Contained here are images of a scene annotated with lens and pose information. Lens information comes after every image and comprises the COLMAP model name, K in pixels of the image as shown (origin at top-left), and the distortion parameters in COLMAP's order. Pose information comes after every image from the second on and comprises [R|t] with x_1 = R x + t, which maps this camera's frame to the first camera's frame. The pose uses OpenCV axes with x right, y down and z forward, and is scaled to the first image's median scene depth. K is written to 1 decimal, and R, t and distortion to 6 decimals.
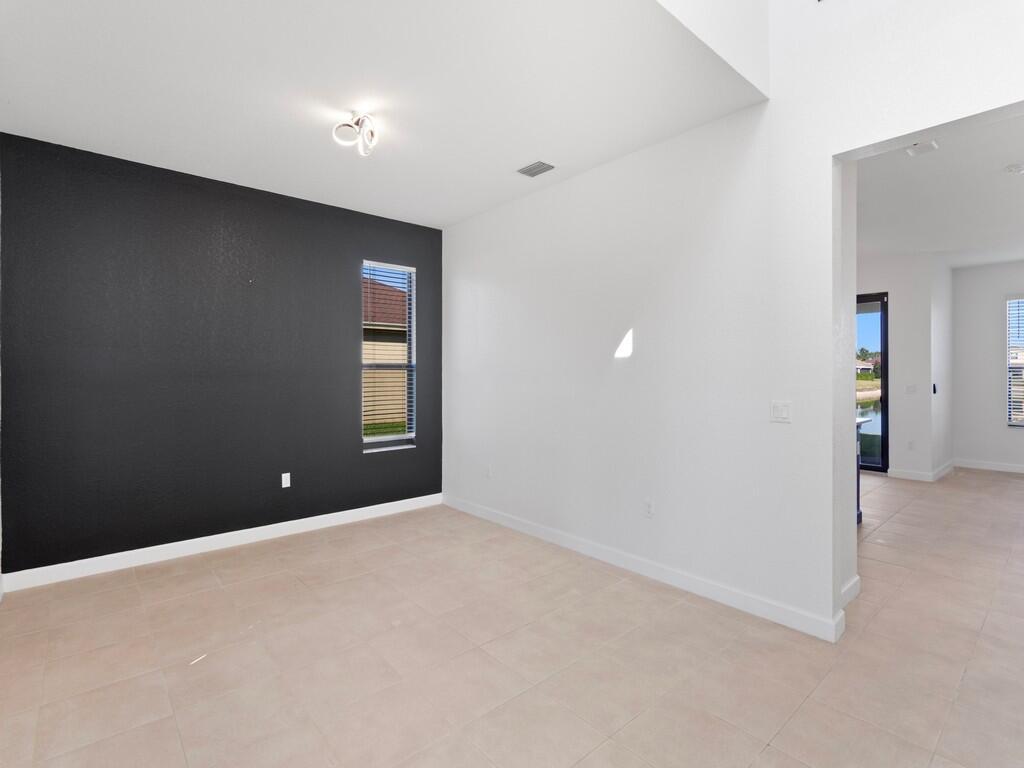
lens RADIAL K [[500.6, 0, 508.1], [0, 500.6, 375.7], [0, 0, 1]] dist [0.002729, 0.001175]
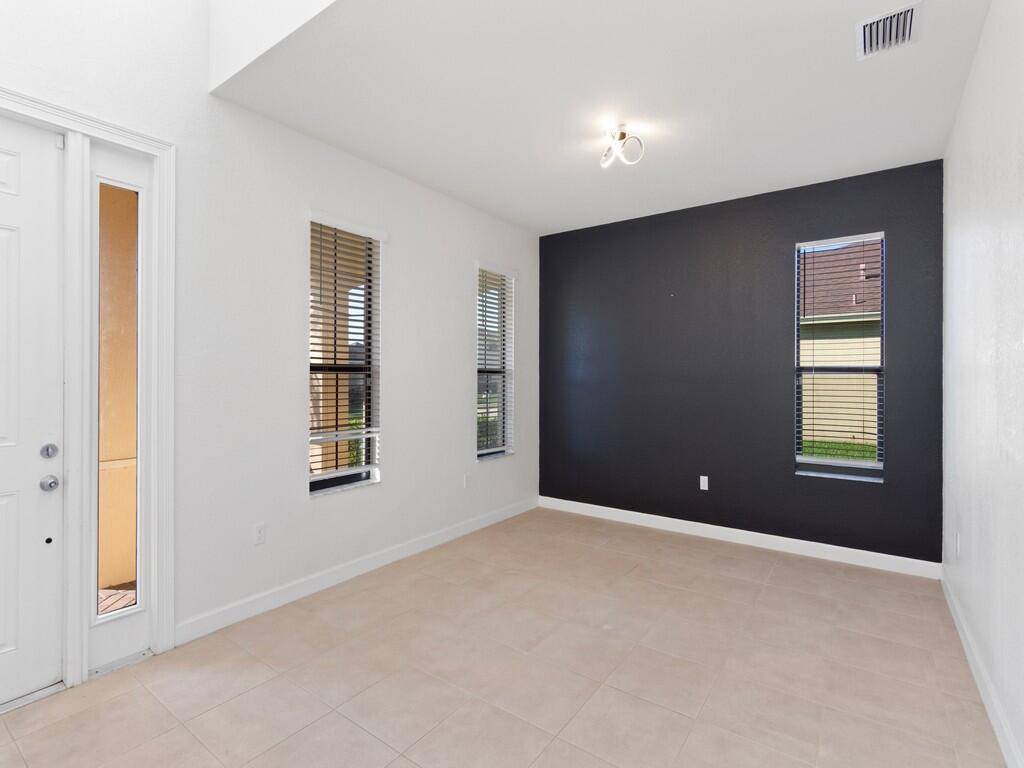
lens RADIAL K [[500.6, 0, 507.6], [0, 500.6, 382.6], [0, 0, 1]] dist [0.002729, 0.001175]
pose [[0.226738, 0.011286, -0.973890, 0.410908], [-0.006380, 0.999929, 0.010103, -0.003743], [0.973935, 0.003922, 0.226793, 0.334291]]
